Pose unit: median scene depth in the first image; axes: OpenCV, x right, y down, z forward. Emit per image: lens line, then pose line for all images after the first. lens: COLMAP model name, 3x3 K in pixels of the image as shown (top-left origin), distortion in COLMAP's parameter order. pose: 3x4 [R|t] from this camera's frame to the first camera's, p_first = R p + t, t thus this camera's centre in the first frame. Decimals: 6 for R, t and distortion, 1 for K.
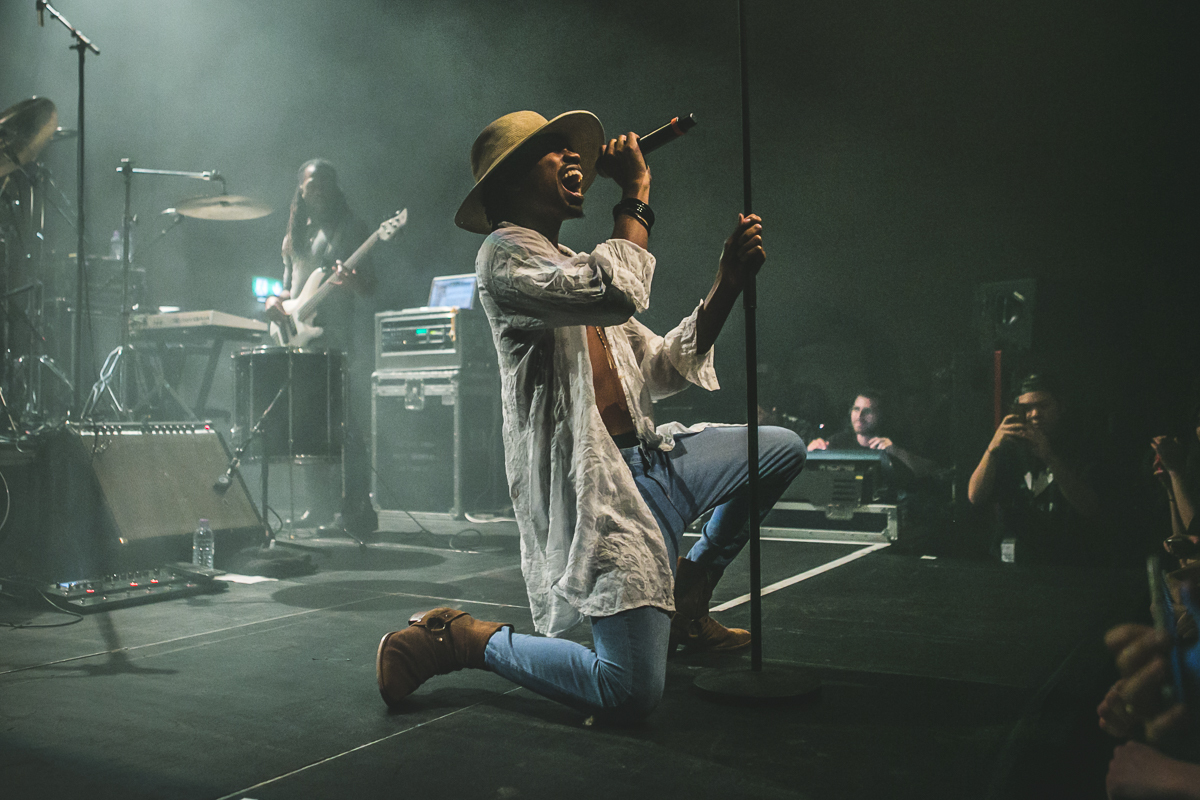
lens RADIAL K [[979.4, 0, 604.7], [0, 979.4, 376.7], [0, 0, 1]] dist [-0.017194, 0.001578]
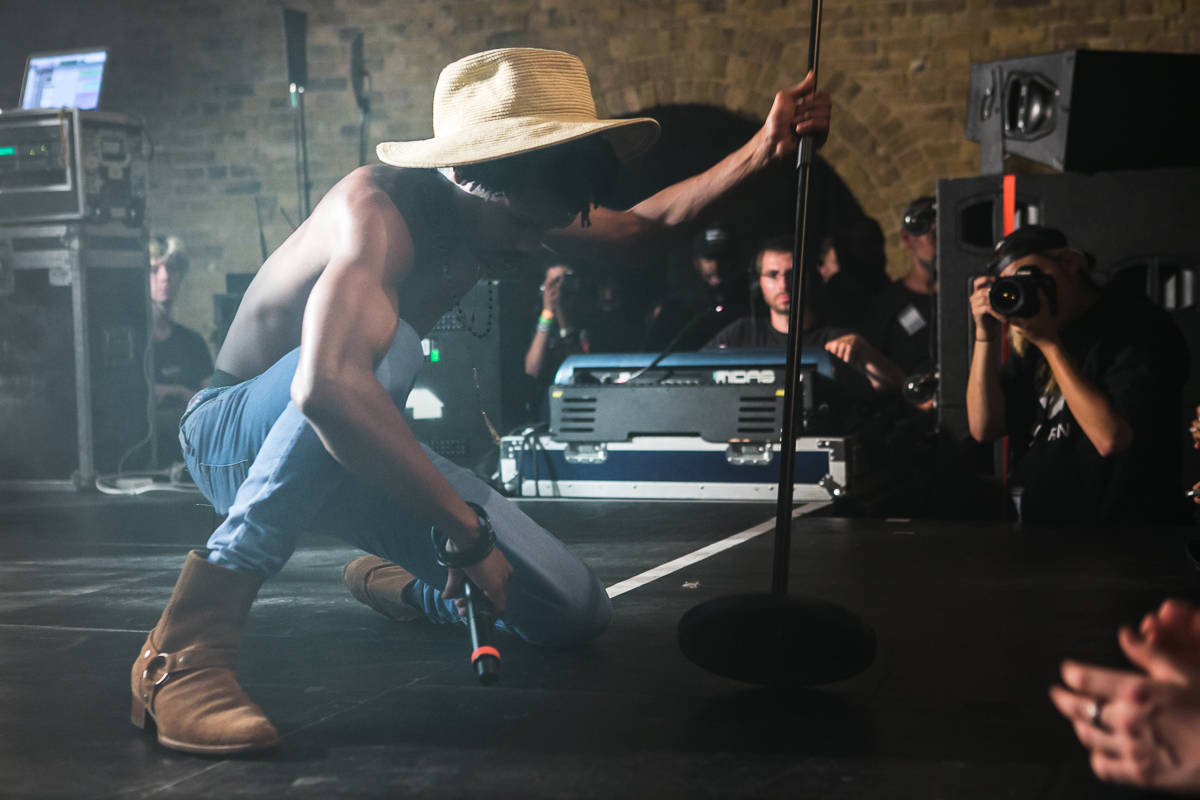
lens RADIAL K [[1934.0, 0, 597.6], [0, 1934.0, 399.5], [0, 0, 1]] dist [-0.075031, 0.000000]
pose [[0.983035, -0.034388, 0.180163, -0.060718], [0.016631, 0.994933, 0.099160, -0.009957], [-0.182660, -0.094481, 0.978626, -0.120415]]
